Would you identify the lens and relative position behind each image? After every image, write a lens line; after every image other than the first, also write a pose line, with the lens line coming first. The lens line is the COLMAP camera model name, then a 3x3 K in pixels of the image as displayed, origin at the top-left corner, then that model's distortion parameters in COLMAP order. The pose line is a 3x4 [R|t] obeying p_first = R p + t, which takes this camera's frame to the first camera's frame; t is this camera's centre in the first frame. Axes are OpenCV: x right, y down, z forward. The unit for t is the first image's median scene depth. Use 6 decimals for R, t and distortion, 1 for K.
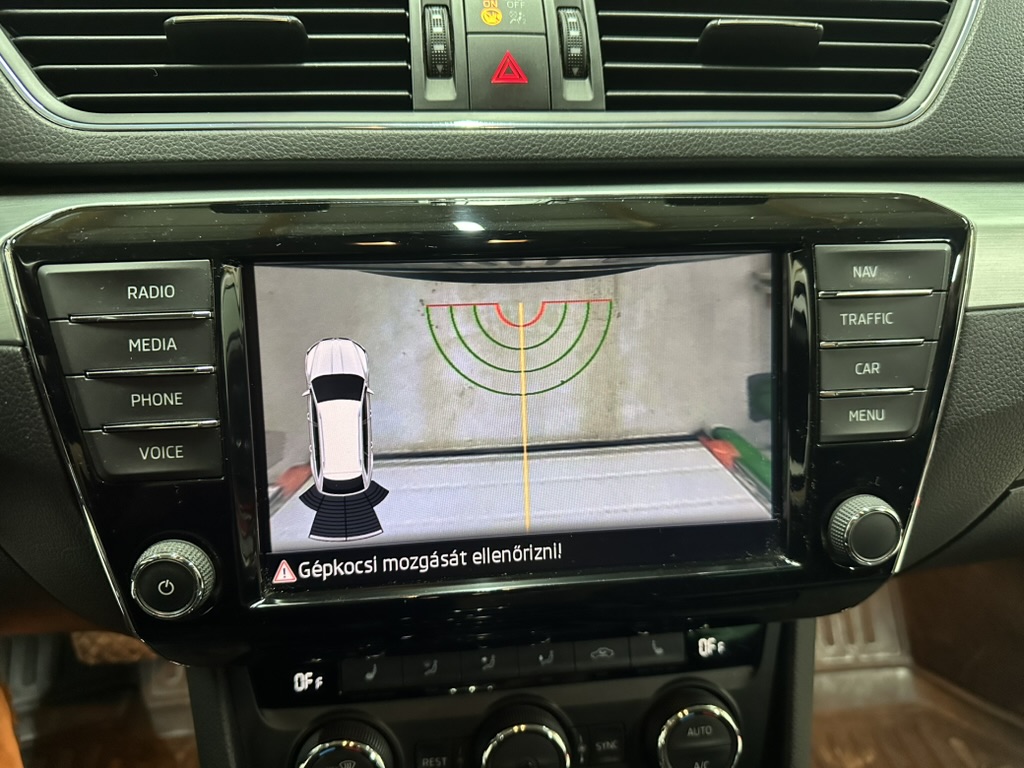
lens RADIAL K [[712.3, 0, 510.4], [0, 712.3, 389.5], [0, 0, 1]] dist [-0.045761, 0.001436]
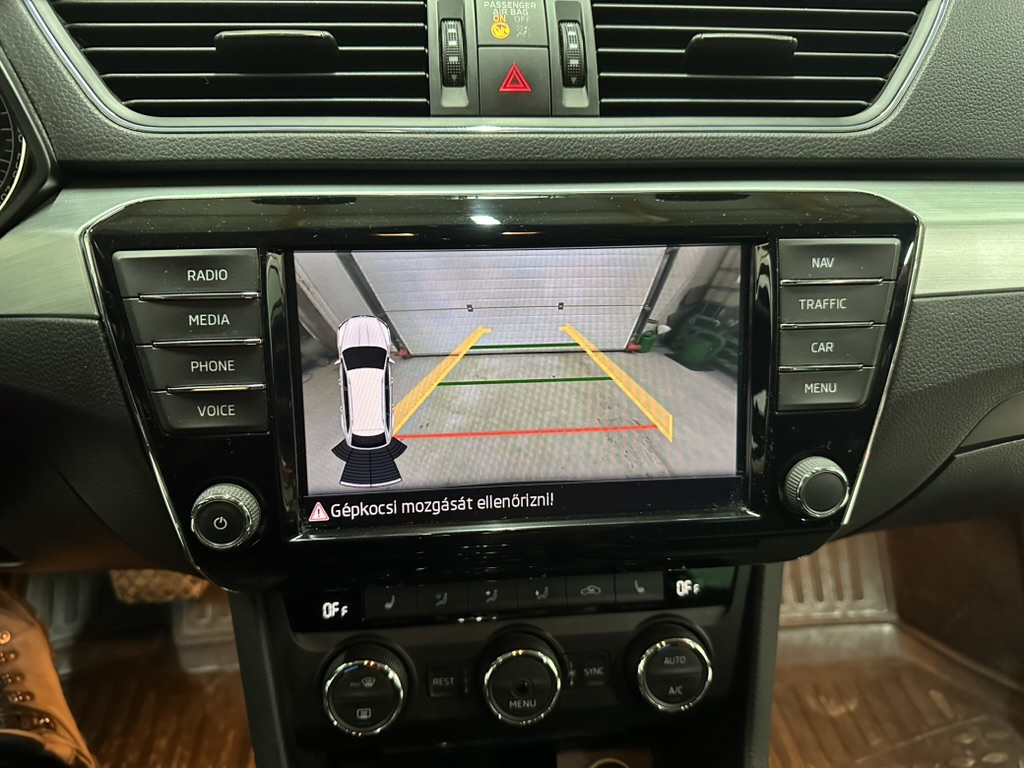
lens RADIAL K [[712.3, 0, 513.4], [0, 712.3, 382.9], [0, 0, 1]] dist [-0.045761, 0.001436]
pose [[0.999754, 0.015136, -0.016236, 0.021627], [-0.014385, 0.998862, 0.045468, -0.016473], [0.016906, -0.045223, 0.998834, -0.160007]]
